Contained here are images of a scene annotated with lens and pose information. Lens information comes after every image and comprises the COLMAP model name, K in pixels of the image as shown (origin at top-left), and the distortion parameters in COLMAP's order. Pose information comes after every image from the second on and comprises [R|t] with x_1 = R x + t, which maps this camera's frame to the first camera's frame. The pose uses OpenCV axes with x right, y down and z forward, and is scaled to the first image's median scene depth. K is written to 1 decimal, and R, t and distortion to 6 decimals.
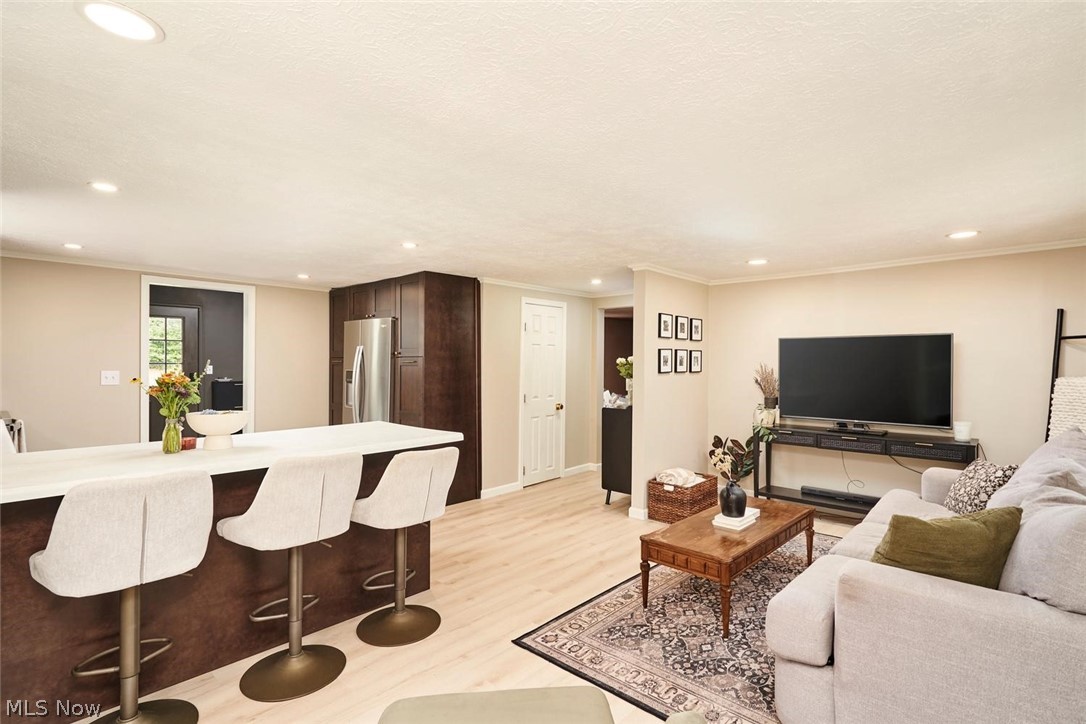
lens RADIAL K [[521.5, 0, 538.0], [0, 521.5, 362.3], [0, 0, 1]] dist [0.000839, 0.000137]
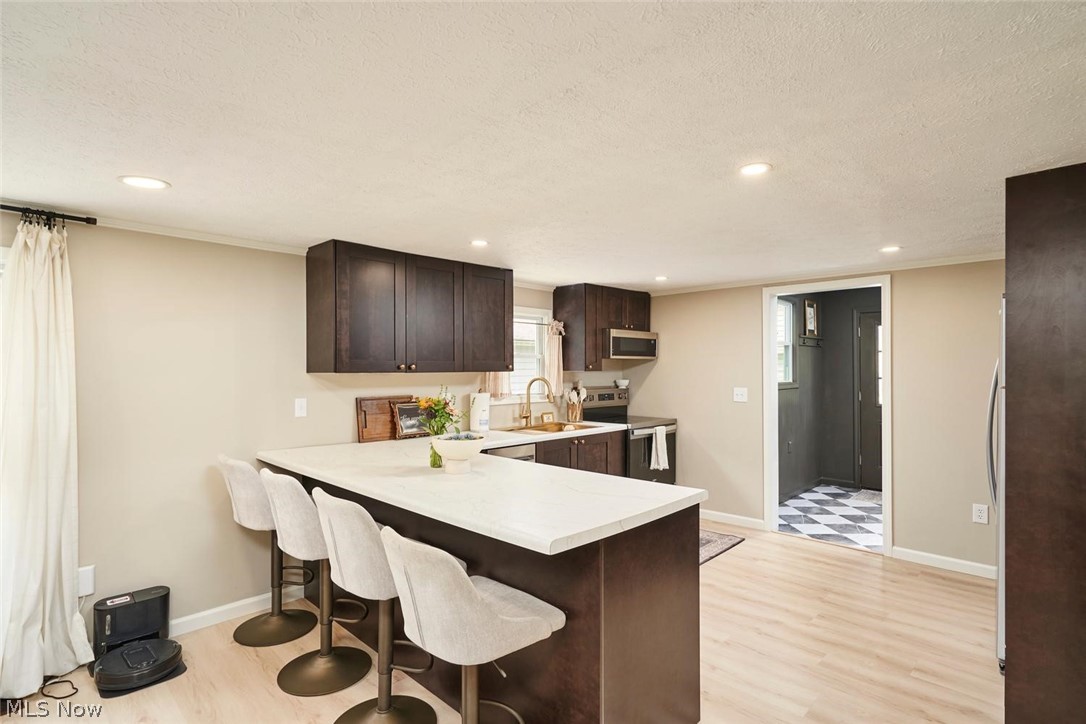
lens RADIAL K [[541.5, 0, 545.1], [0, 541.5, 365.5], [0, 0, 1]] dist [0.000305, -0.000260]
pose [[-0.017418, -0.010147, -0.999797, 0.259544], [-0.000868, 0.999948, -0.010133, -0.017539], [0.999848, 0.000692, -0.017426, 0.692898]]
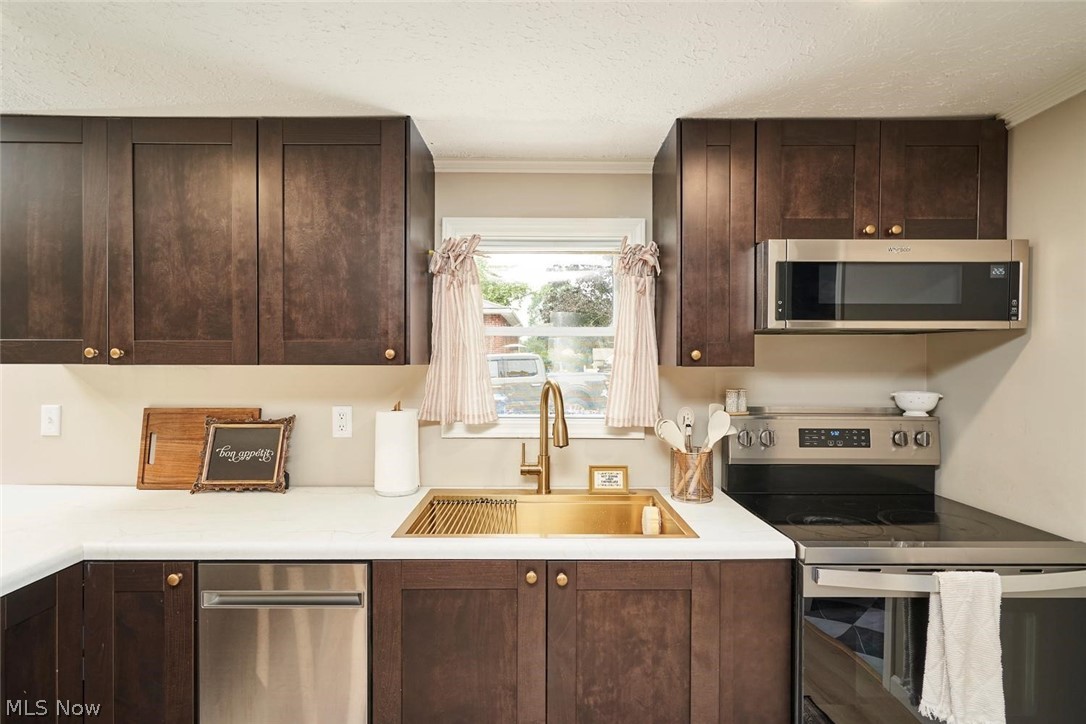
lens RADIAL K [[541.5, 0, 545.1], [0, 541.5, 365.5], [0, 0, 1]] dist [0.000305, -0.000260]
pose [[-0.726875, -0.000513, -0.686769, -0.517105], [-0.007915, 0.999940, 0.007630, -0.020161], [0.686724, 0.010982, -0.726835, 0.979990]]
